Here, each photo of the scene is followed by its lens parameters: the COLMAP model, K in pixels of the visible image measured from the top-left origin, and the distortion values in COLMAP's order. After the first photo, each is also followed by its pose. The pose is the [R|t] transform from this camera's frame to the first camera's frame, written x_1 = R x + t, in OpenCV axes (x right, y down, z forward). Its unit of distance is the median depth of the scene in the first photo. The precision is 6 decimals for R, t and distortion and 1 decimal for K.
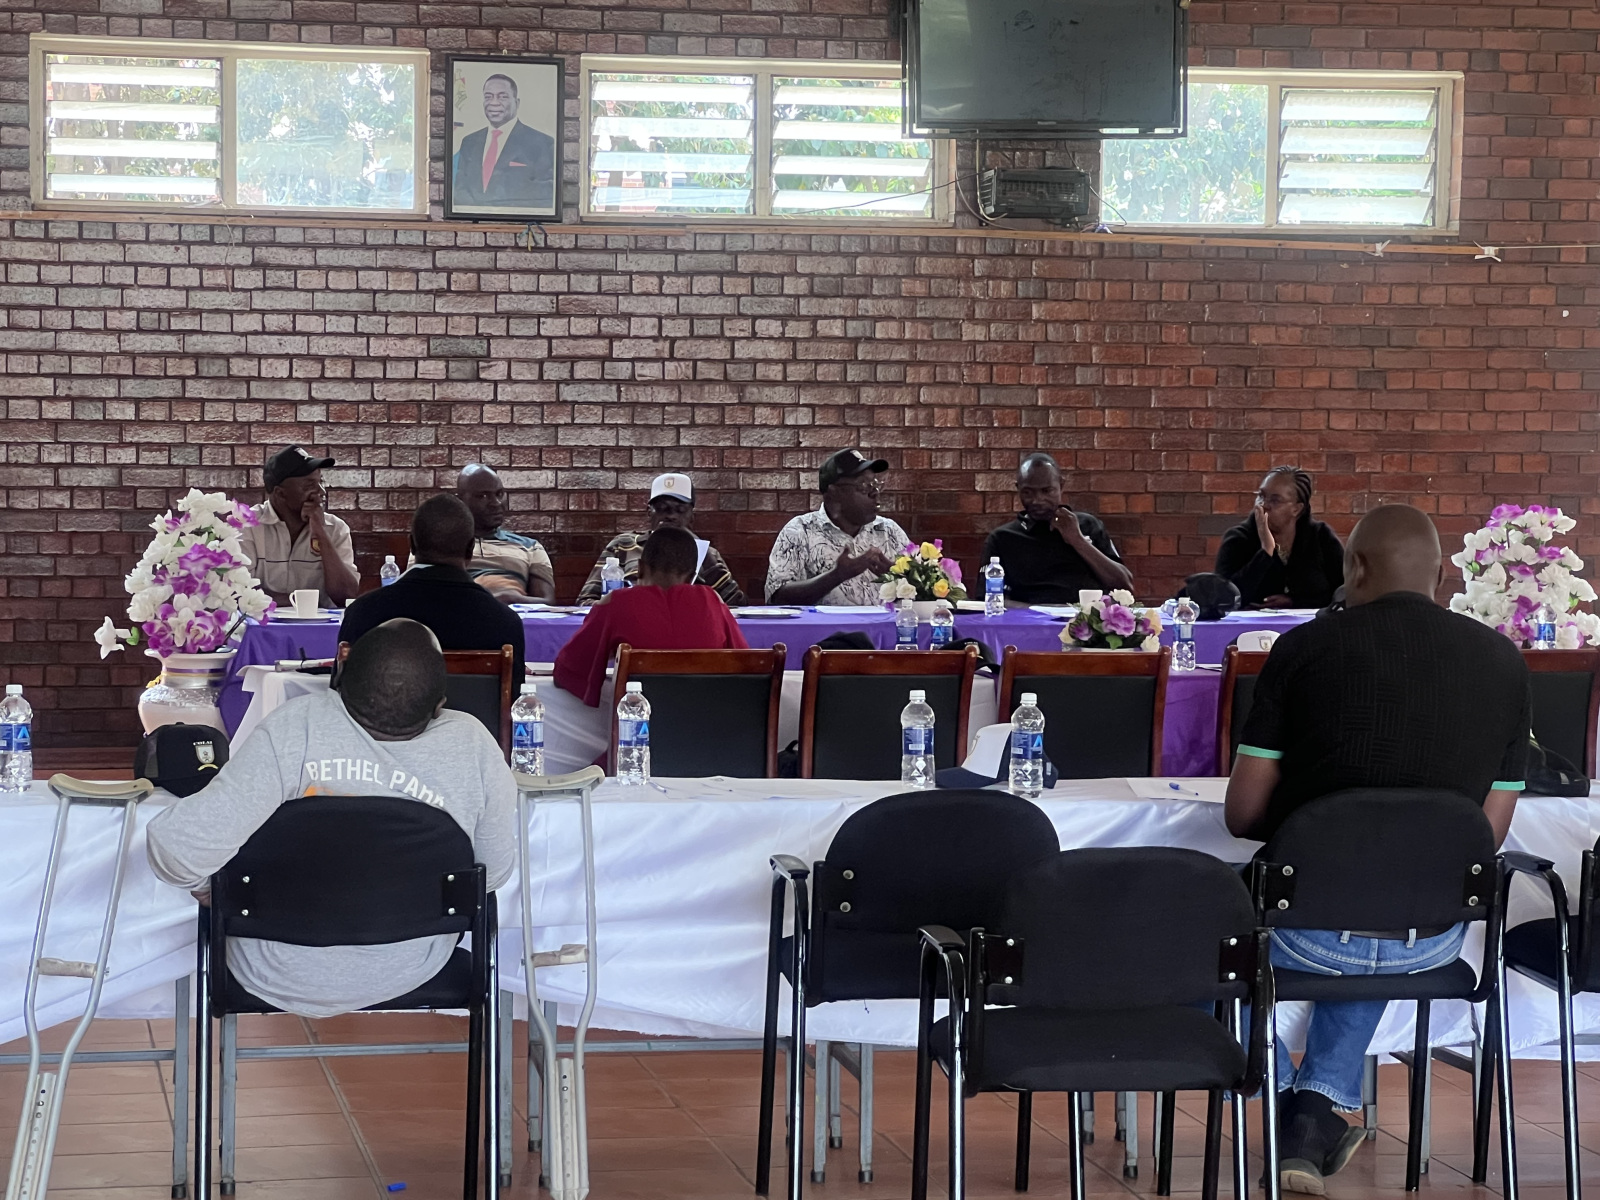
lens RADIAL K [[4270.0, 0, 799.3], [0, 4270.0, 616.0], [0, 0, 1]] dist [0.166561, 0.000000]
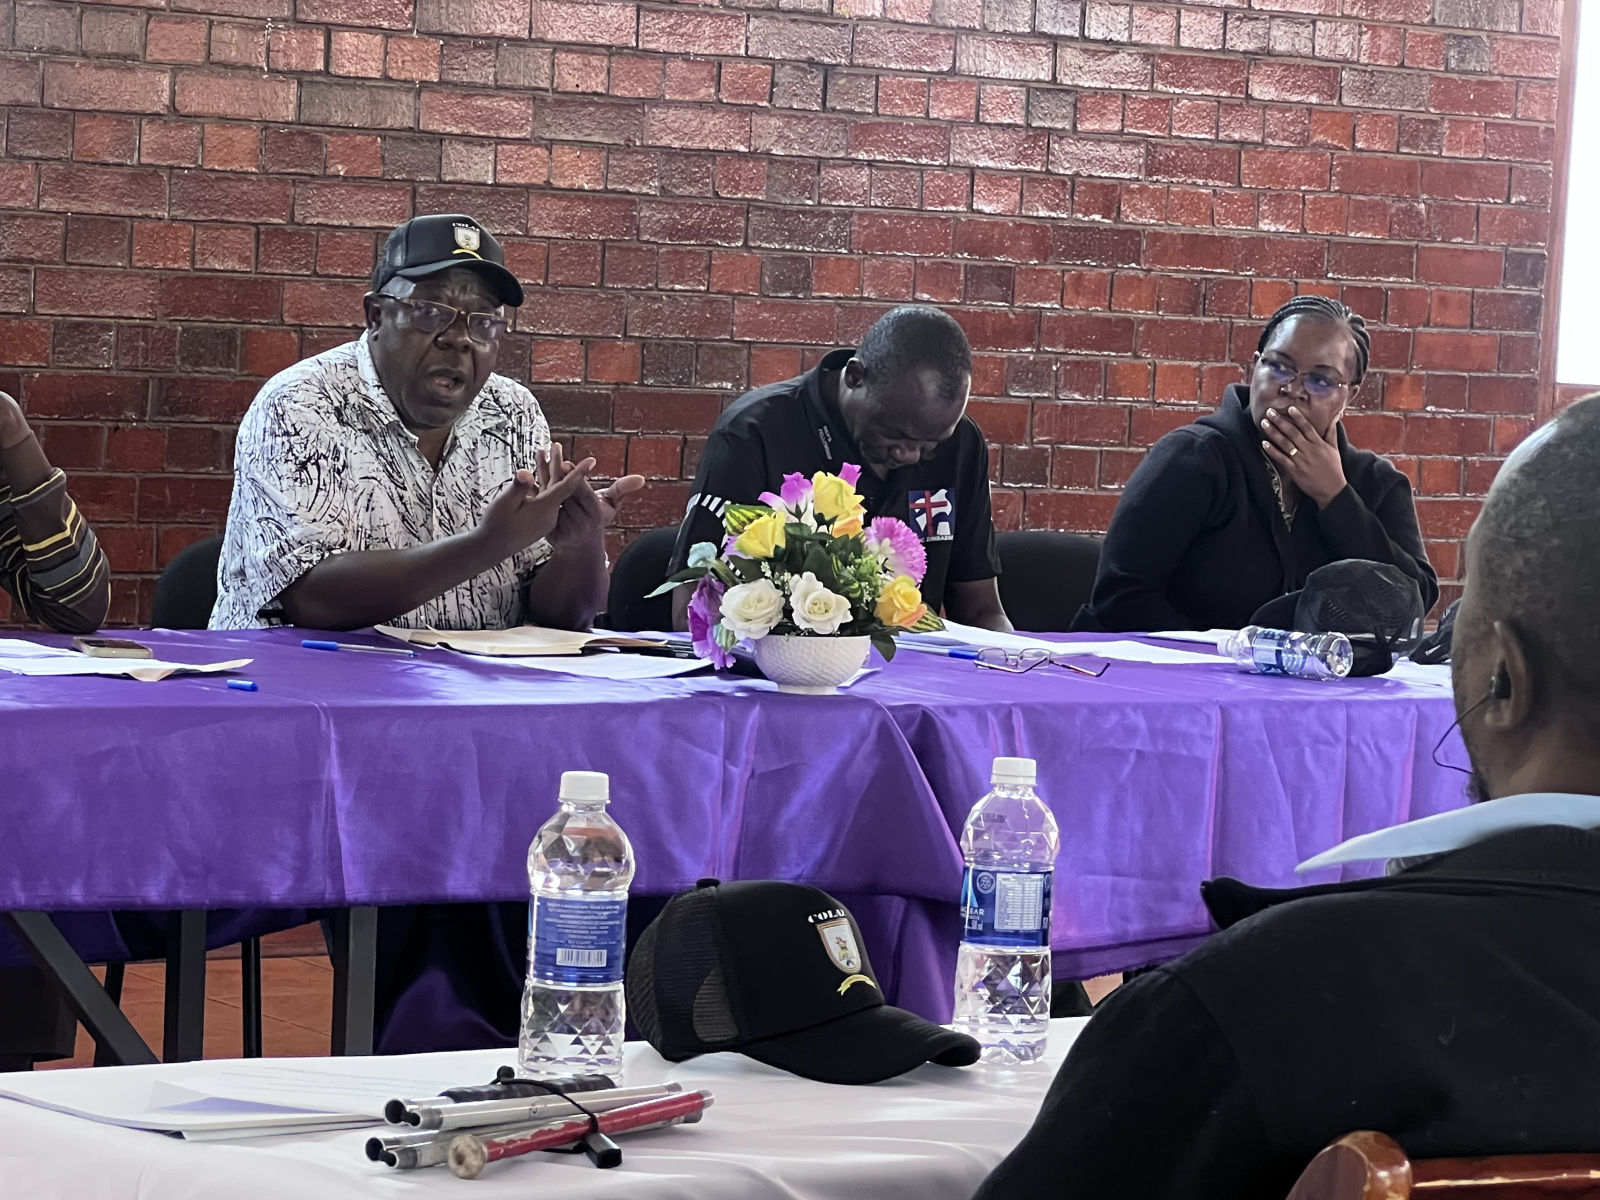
lens RADIAL K [[5338.8, 0, 792.0], [0, 5338.8, 601.0], [0, 0, 1]] dist [0.023841, 0.000000]
pose [[0.889064, 0.009130, 0.457692, -0.154674], [-0.023363, 0.999403, 0.025446, -0.016585], [-0.457187, -0.033316, 0.888746, 0.505492]]
